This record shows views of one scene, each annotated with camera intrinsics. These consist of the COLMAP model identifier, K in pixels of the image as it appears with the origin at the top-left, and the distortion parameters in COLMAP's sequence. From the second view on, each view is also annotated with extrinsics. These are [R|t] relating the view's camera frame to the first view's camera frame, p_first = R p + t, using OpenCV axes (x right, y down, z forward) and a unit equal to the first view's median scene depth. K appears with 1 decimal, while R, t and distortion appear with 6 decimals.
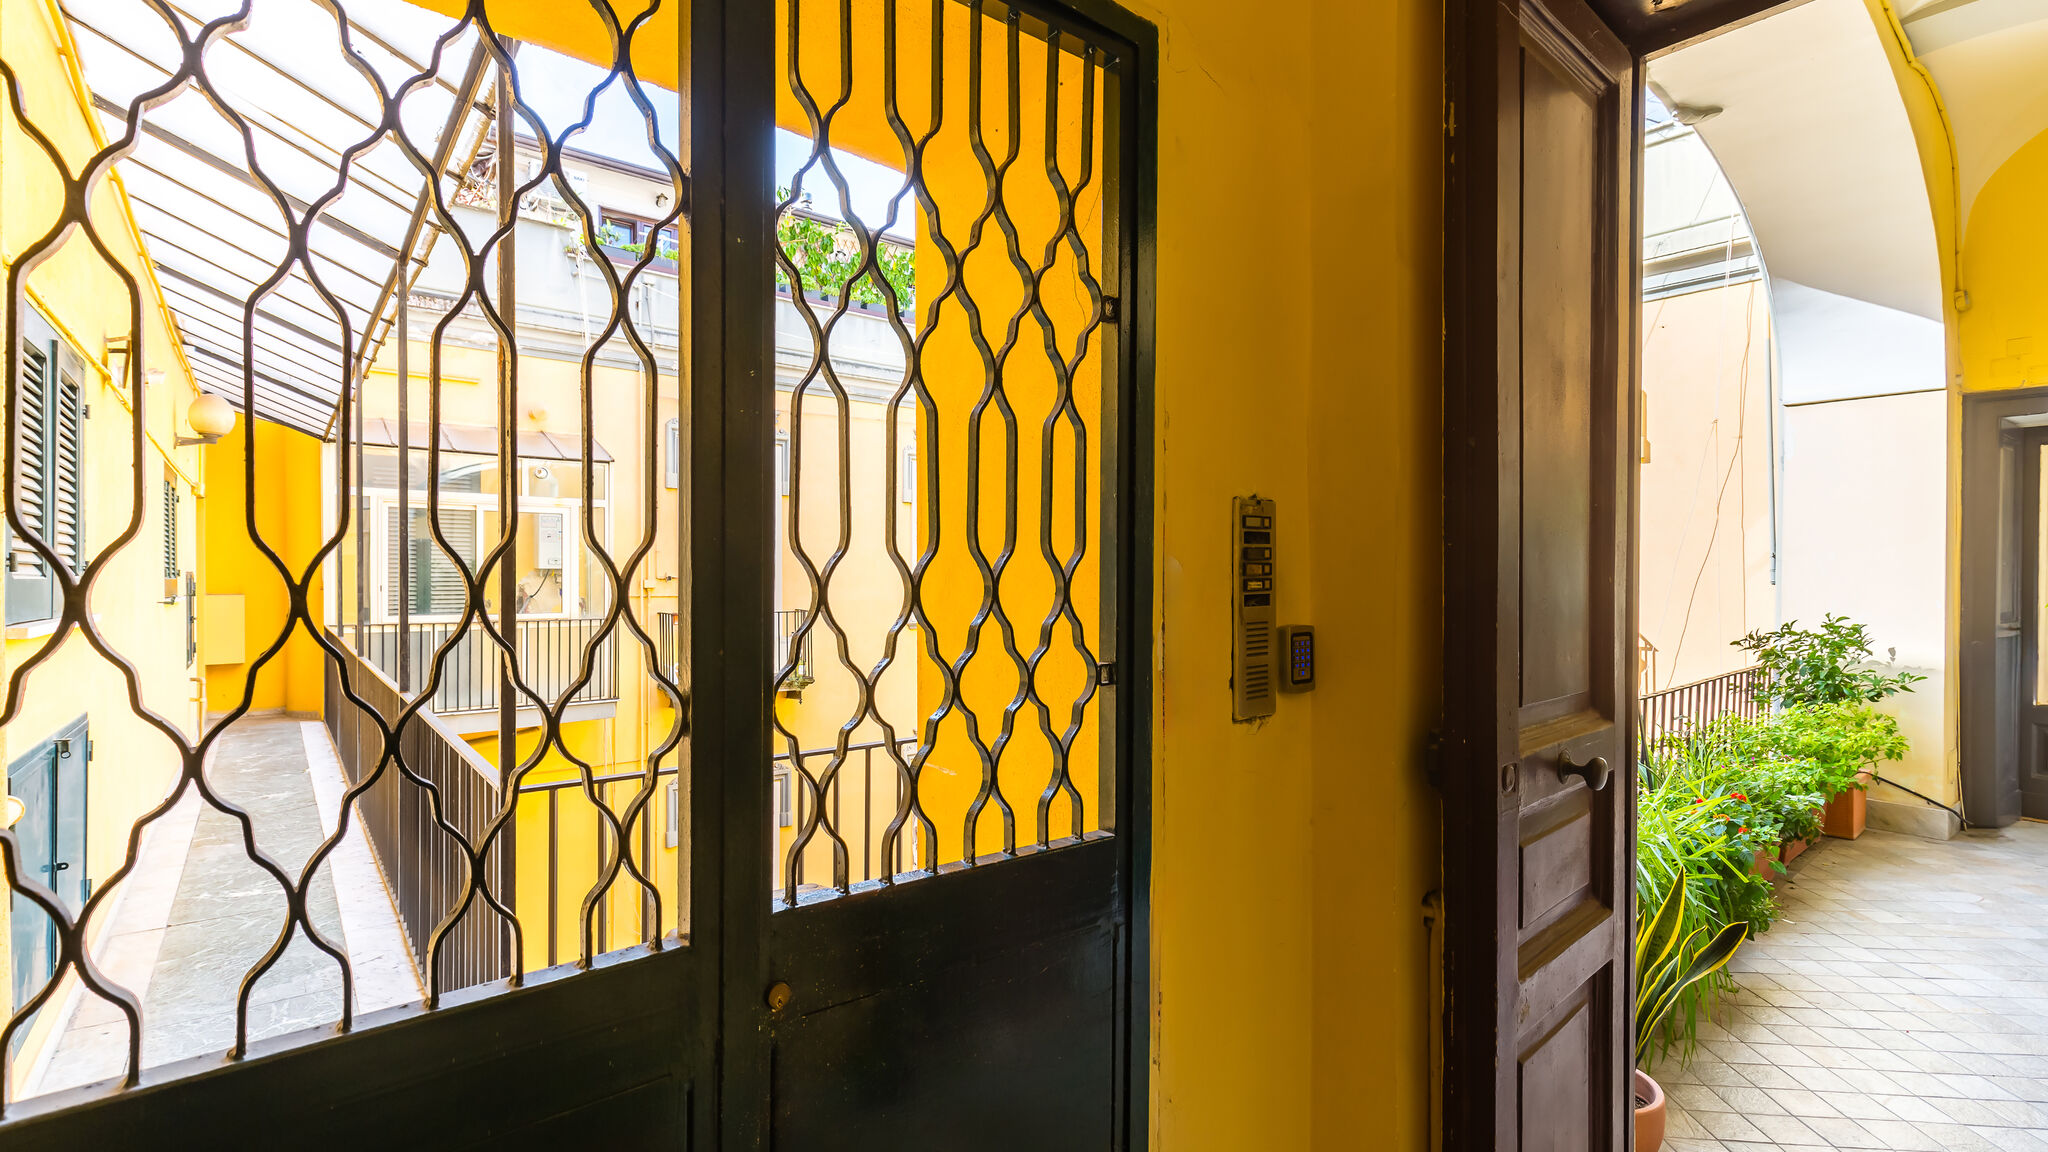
lens RADIAL K [[897.7, 0, 1024.5], [0, 897.7, 581.2], [0, 0, 1]] dist [-0.000154, -0.000017]
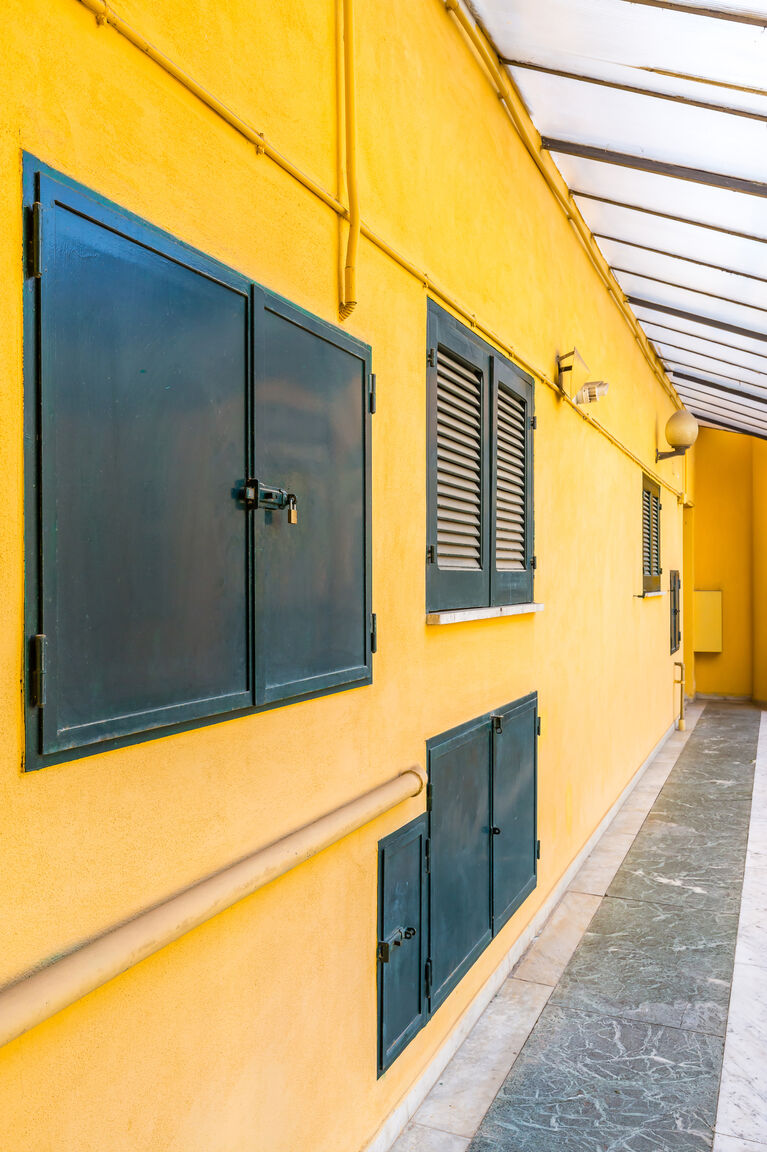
lens RADIAL K [[919.9, 0, 383.5], [0, 919.9, 580.2], [0, 0, 1]] dist [0.005173, 0.003928]
pose [[0.452559, 0.000421, -0.891735, -0.086898], [-0.001630, 0.999999, -0.000356, 0.006509], [0.891733, 0.001615, 0.452559, 0.255777]]
